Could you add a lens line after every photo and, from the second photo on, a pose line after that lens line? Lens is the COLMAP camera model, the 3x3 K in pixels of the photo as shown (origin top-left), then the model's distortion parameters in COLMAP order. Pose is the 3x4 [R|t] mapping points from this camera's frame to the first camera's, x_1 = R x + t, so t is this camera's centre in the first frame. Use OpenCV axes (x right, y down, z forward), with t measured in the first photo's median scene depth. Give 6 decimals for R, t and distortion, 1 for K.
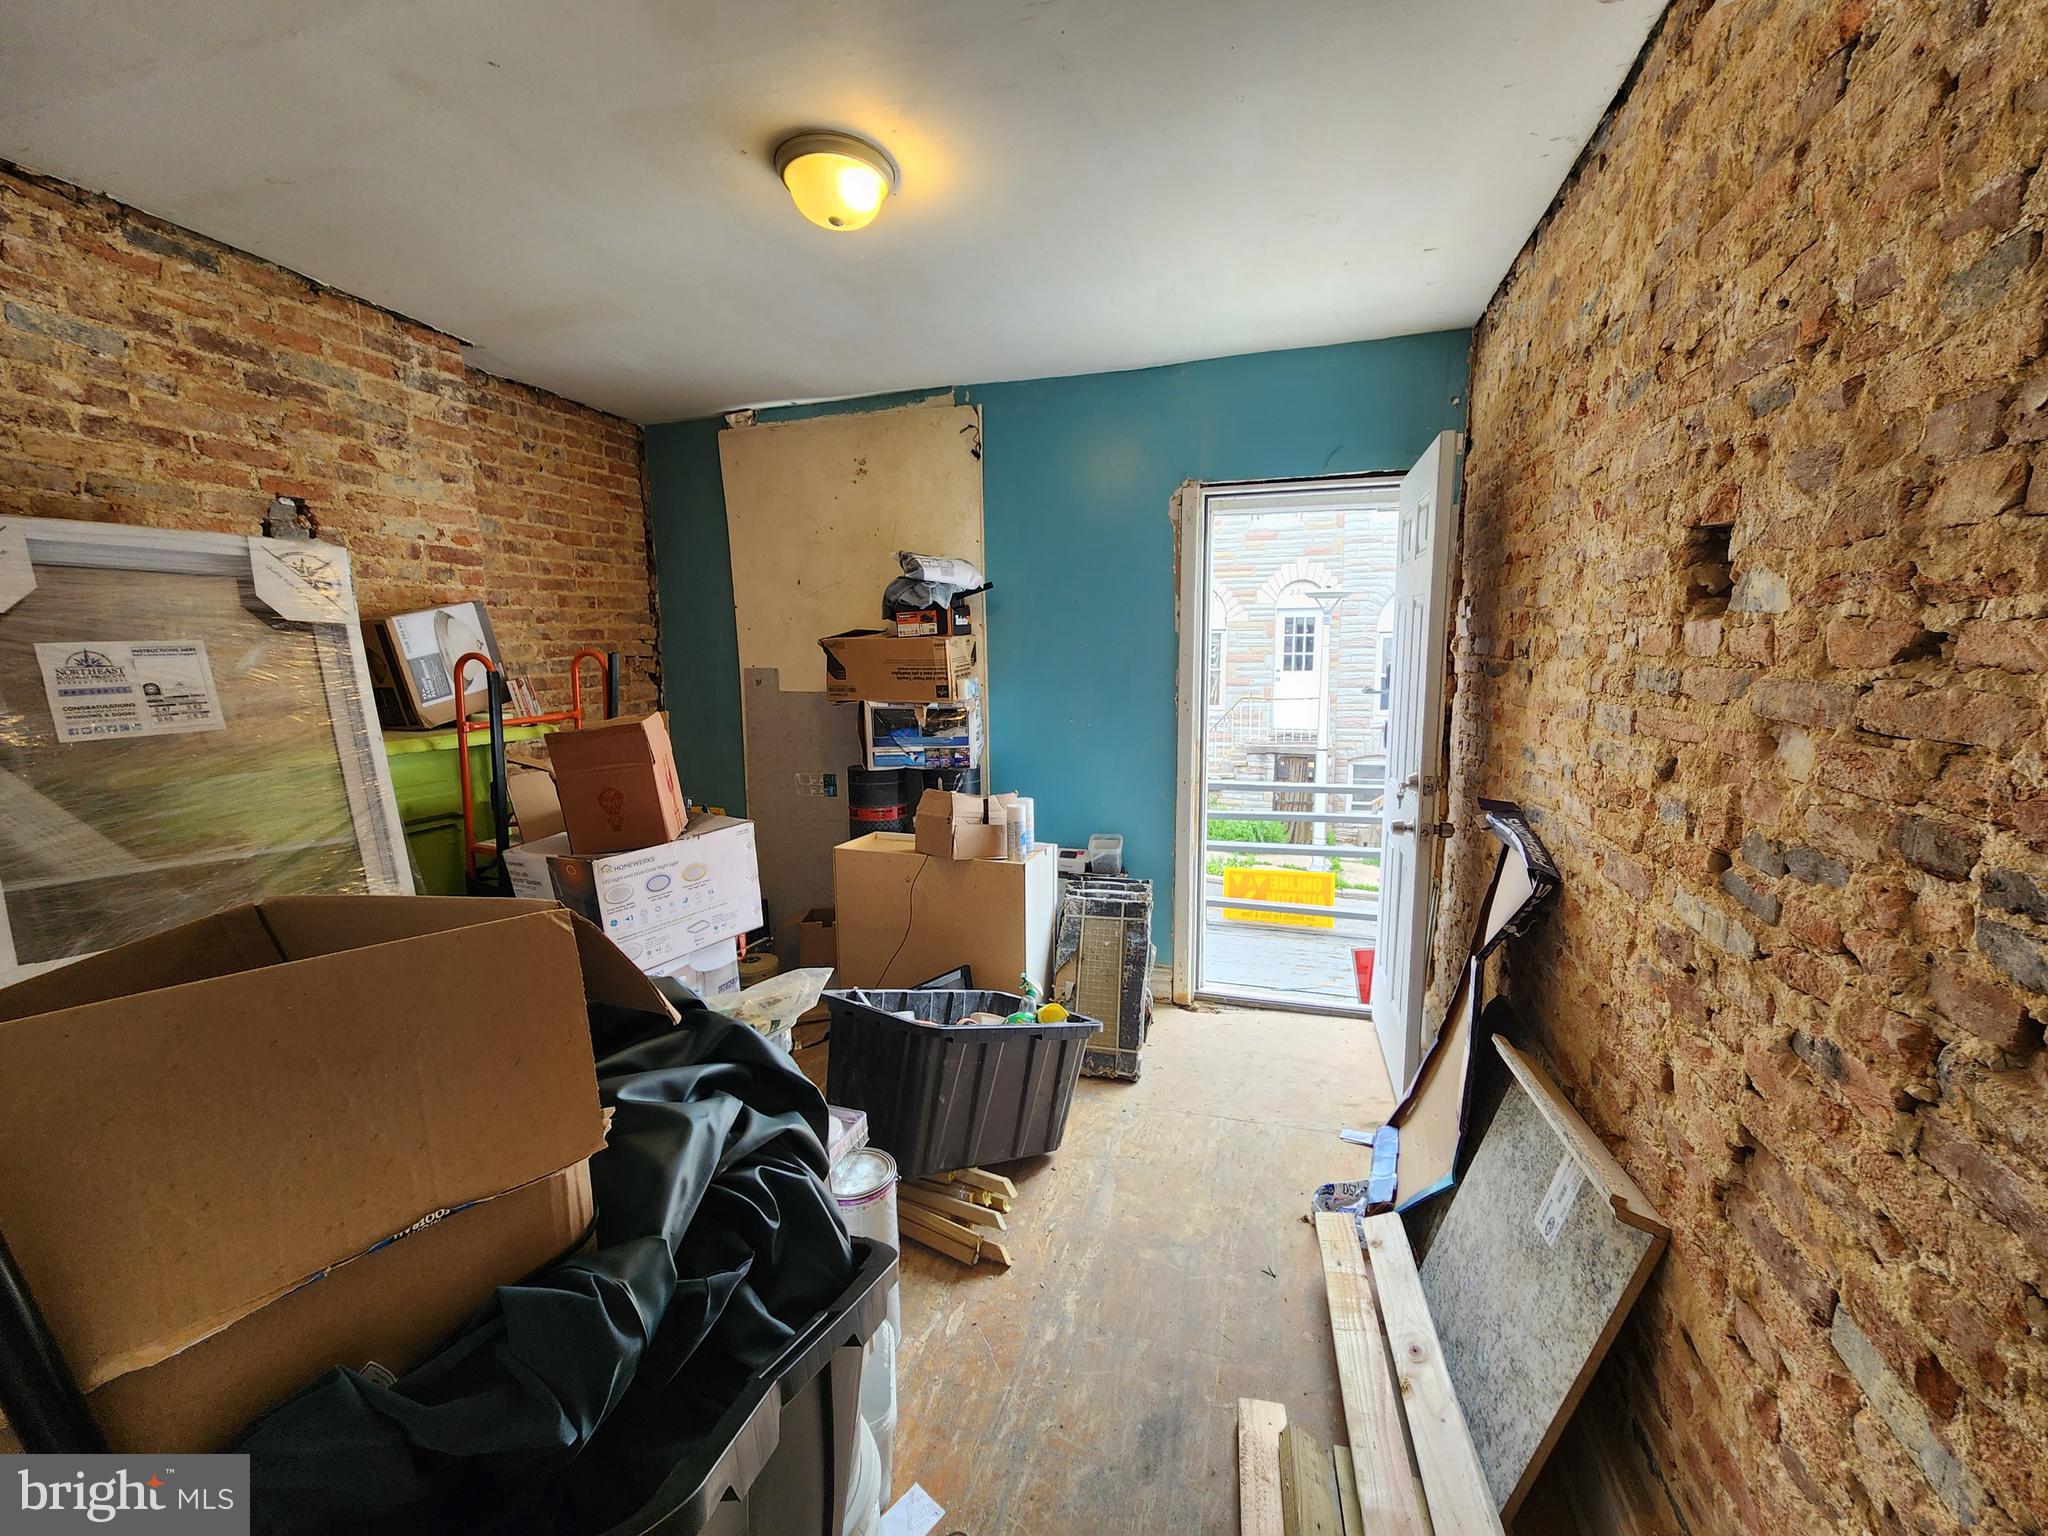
lens RADIAL K [[829.1, 0, 1025.6], [0, 829.1, 767.8], [0, 0, 1]] dist [0.001040, -0.002747]
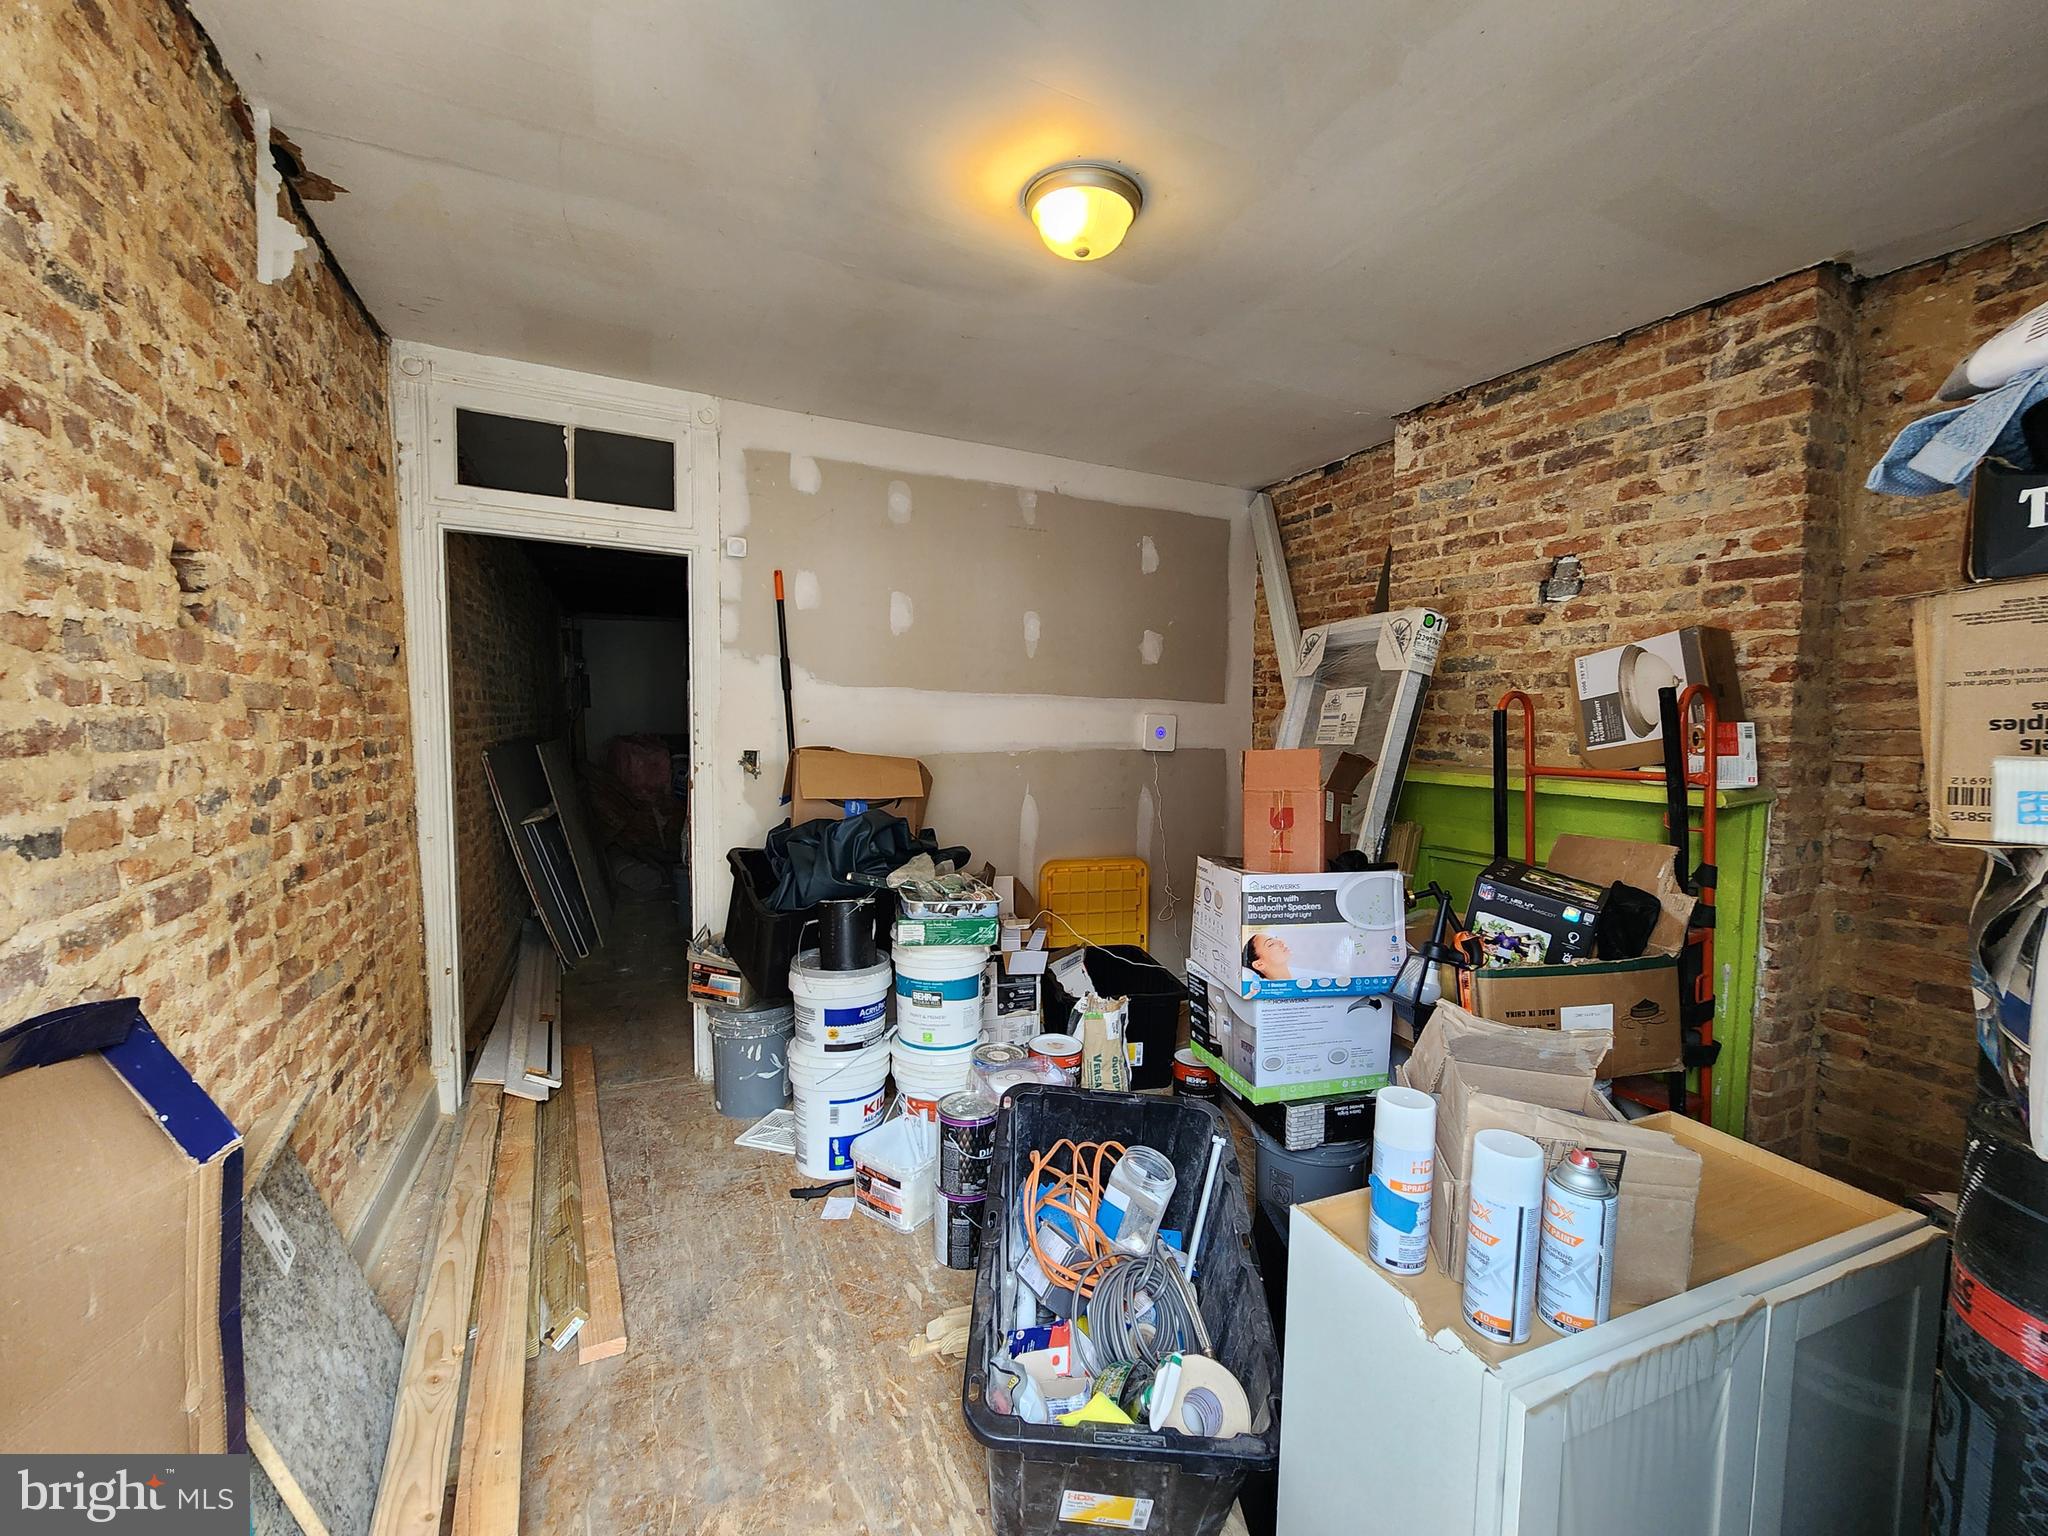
lens RADIAL K [[829.1, 0, 1024.8], [0, 829.1, 767.3], [0, 0, 1]] dist [0.001040, -0.002747]
pose [[-0.732402, 0.049191, -0.679094, 0.388674], [-0.093888, 0.980562, 0.172287, -0.160715], [0.674368, 0.189942, -0.713547, 1.273557]]
